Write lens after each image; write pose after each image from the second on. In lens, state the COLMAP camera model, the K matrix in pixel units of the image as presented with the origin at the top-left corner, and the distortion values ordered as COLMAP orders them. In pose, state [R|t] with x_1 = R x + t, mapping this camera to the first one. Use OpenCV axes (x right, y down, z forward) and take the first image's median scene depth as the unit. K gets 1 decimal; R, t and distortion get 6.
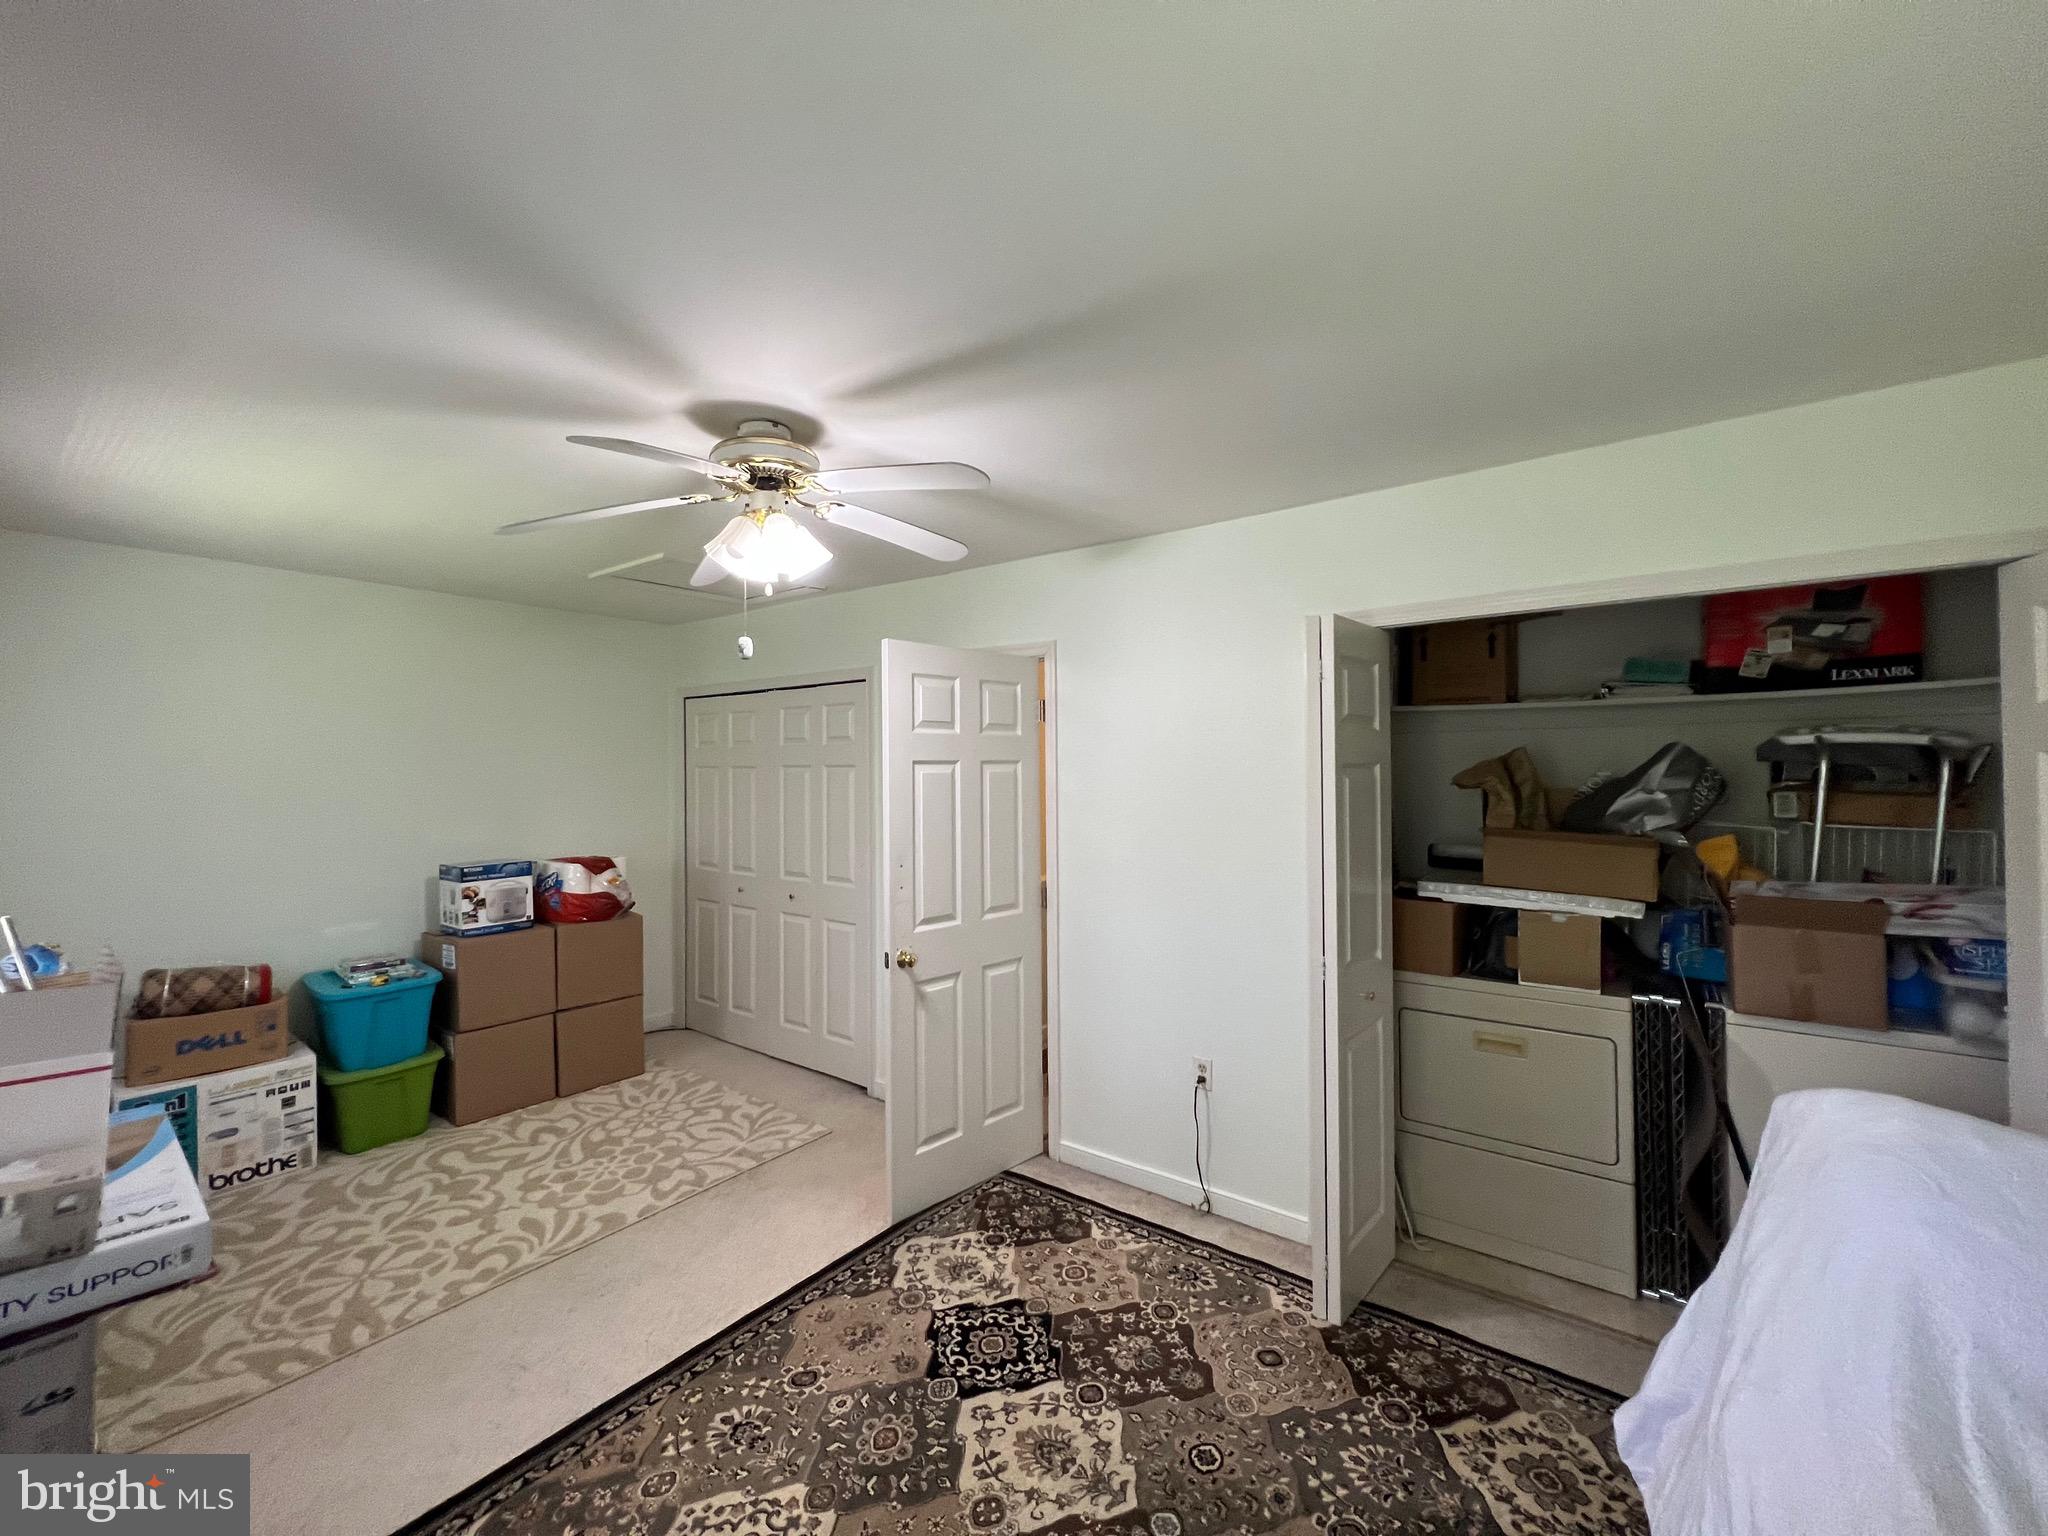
lens RADIAL K [[823.1, 0, 1018.0], [0, 823.1, 766.1], [0, 0, 1]] dist [-0.003762, 0.000483]
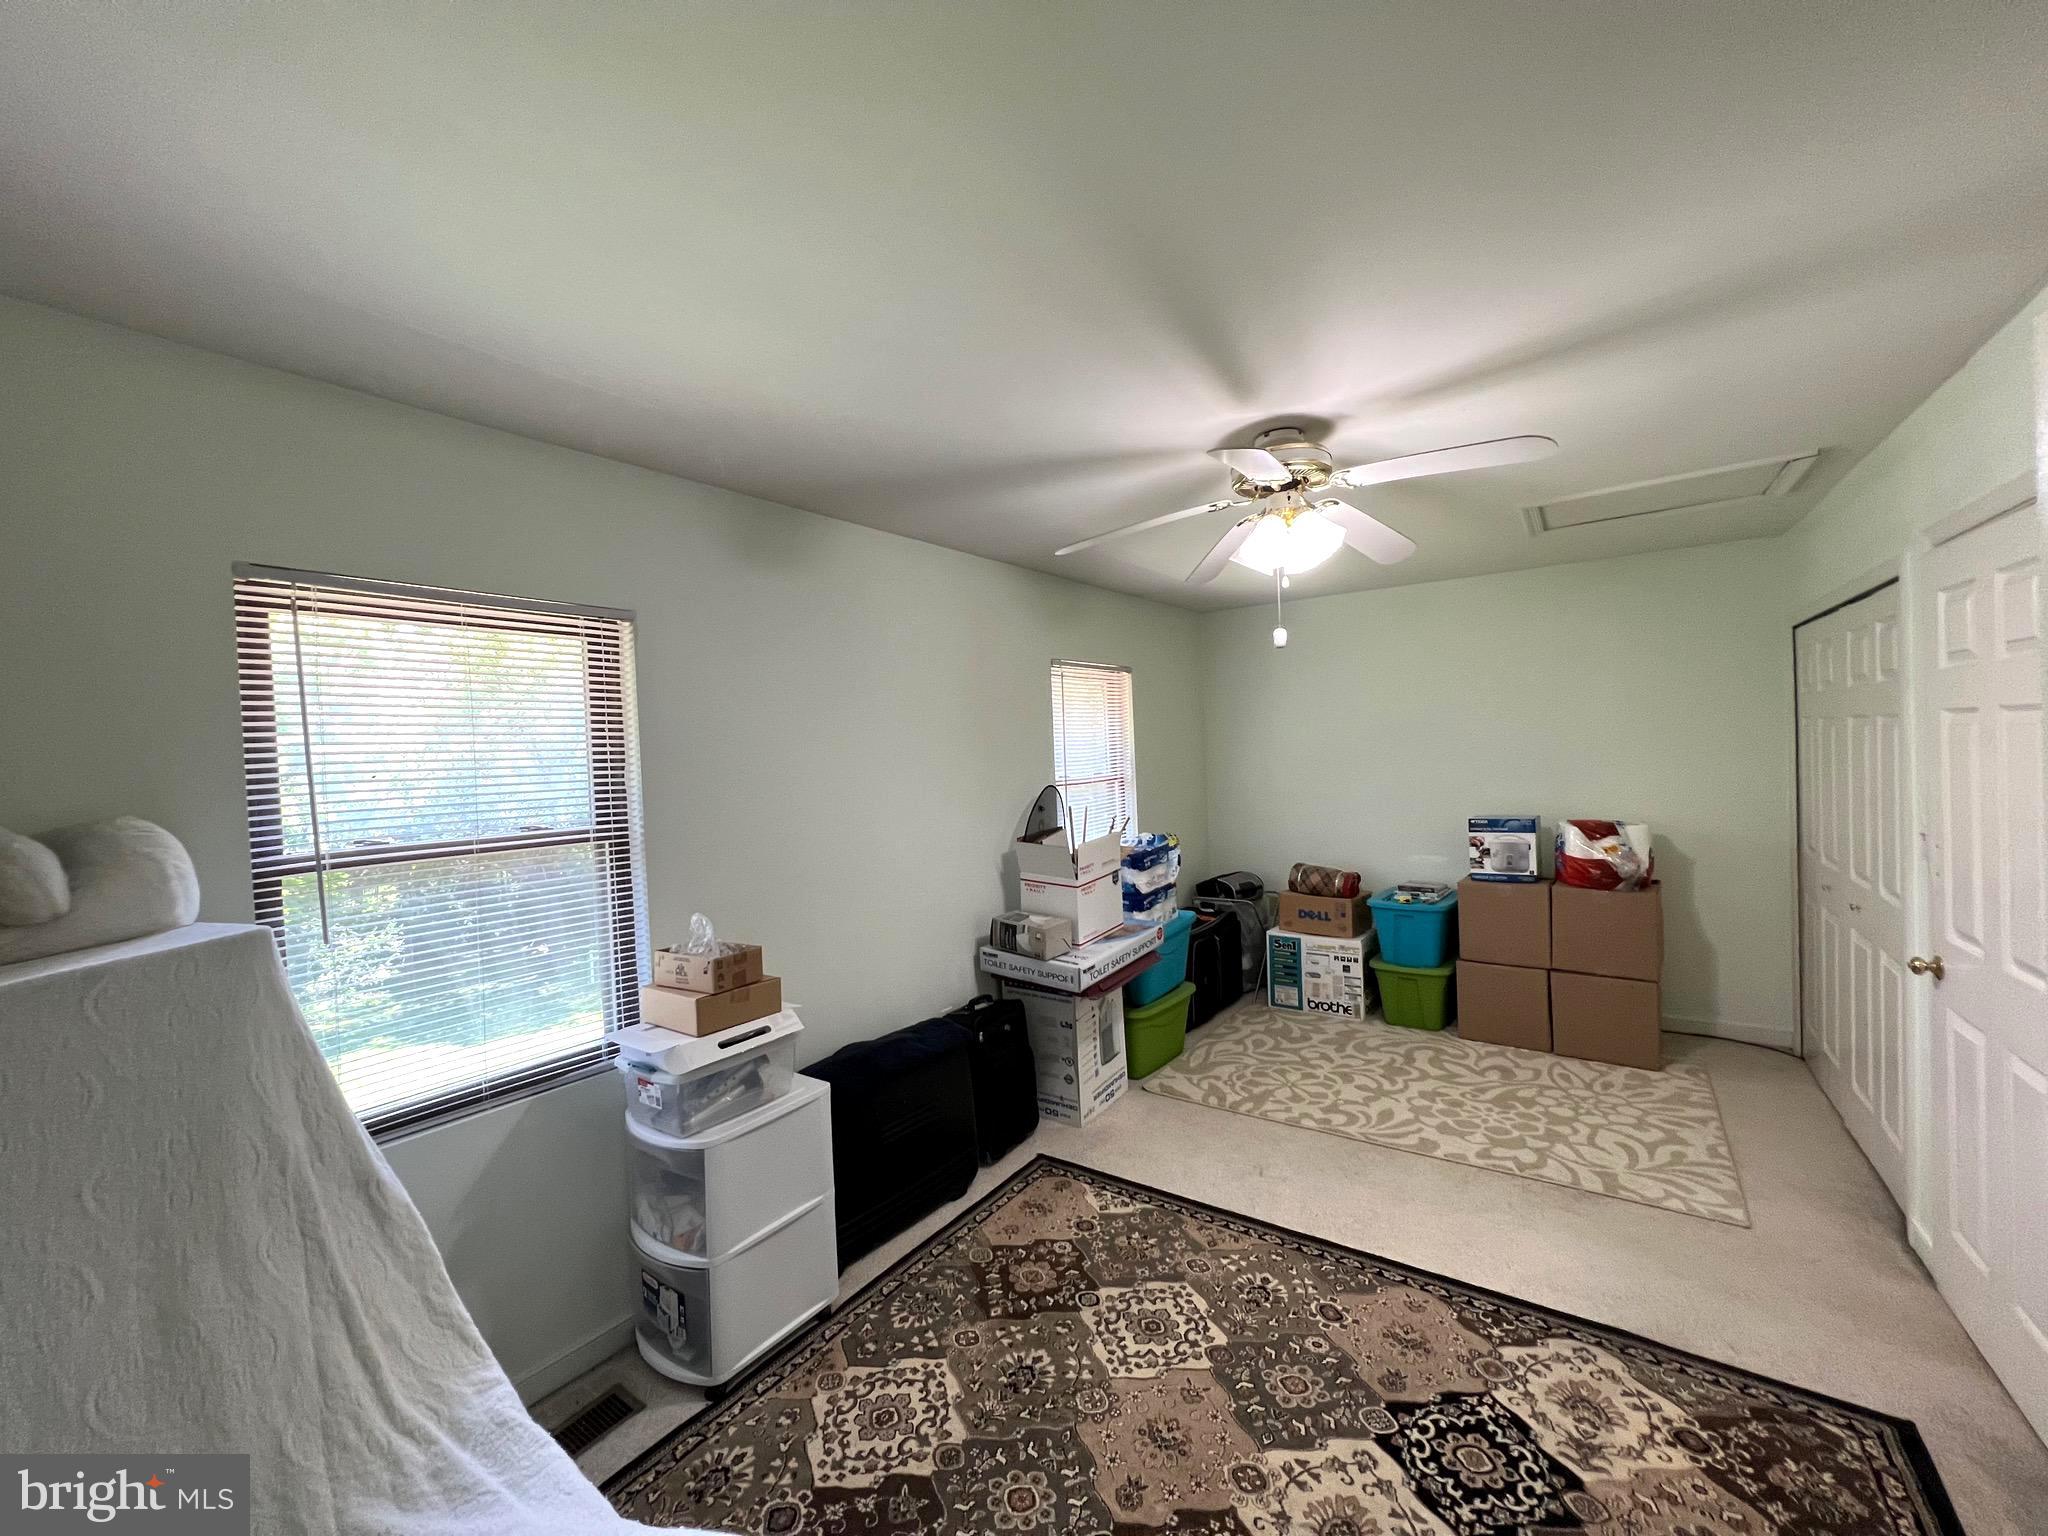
lens RADIAL K [[823.1, 0, 1018.0], [0, 823.1, 766.1], [0, 0, 1]] dist [-0.003762, 0.000483]
pose [[0.024871, 0.025551, -0.999364, 0.581835], [0.042654, 0.998736, 0.026597, -0.009807], [0.998780, -0.043289, 0.023750, 0.443692]]
